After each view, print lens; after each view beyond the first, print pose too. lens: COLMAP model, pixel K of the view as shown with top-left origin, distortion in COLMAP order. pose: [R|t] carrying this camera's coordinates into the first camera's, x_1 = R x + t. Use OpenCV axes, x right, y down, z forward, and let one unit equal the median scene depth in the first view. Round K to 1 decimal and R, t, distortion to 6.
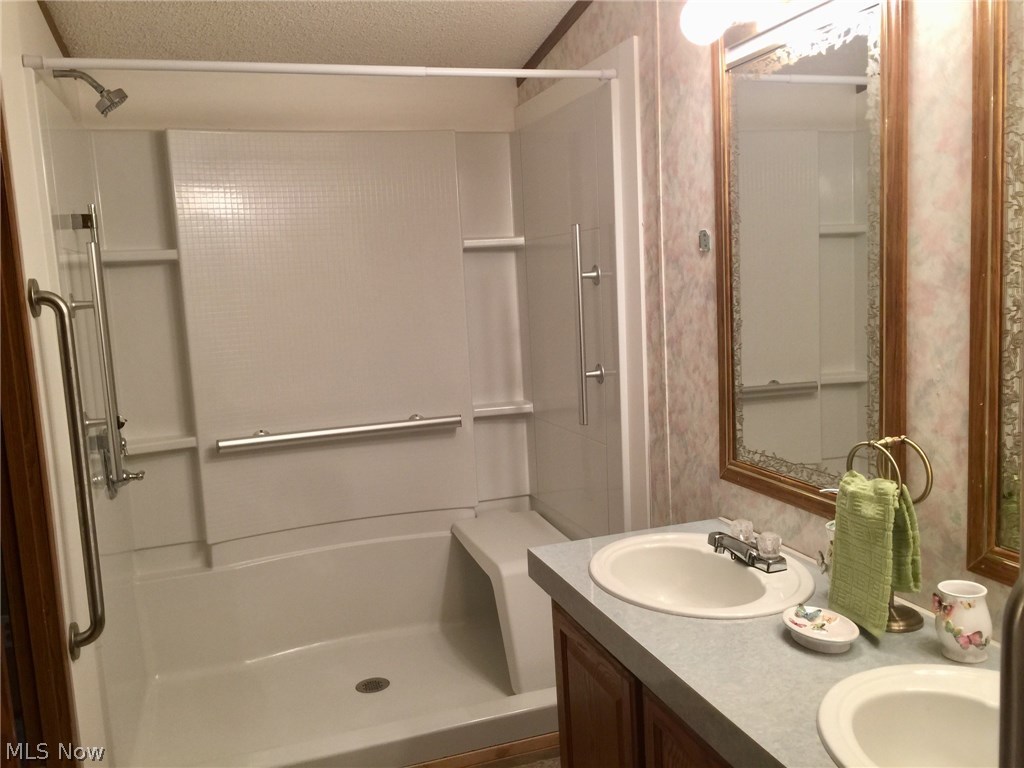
lens RADIAL K [[869.7, 0, 513.3], [0, 869.7, 384.5], [0, 0, 1]] dist [0.077100, -0.103489]
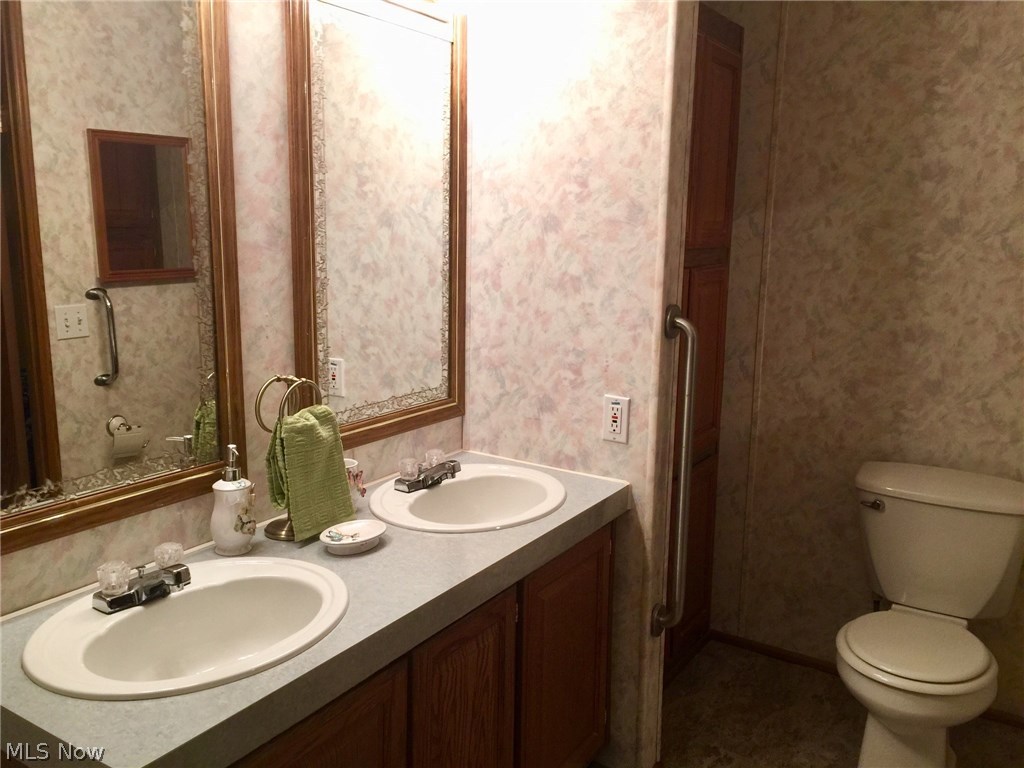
lens RADIAL K [[869.7, 0, 513.2], [0, 869.7, 381.3], [0, 0, 1]] dist [0.077100, -0.103489]
pose [[-0.637745, -0.104277, 0.763156, -0.667933], [0.106446, 0.969355, 0.221405, -0.162450], [-0.762856, 0.222435, -0.607102, 1.516088]]
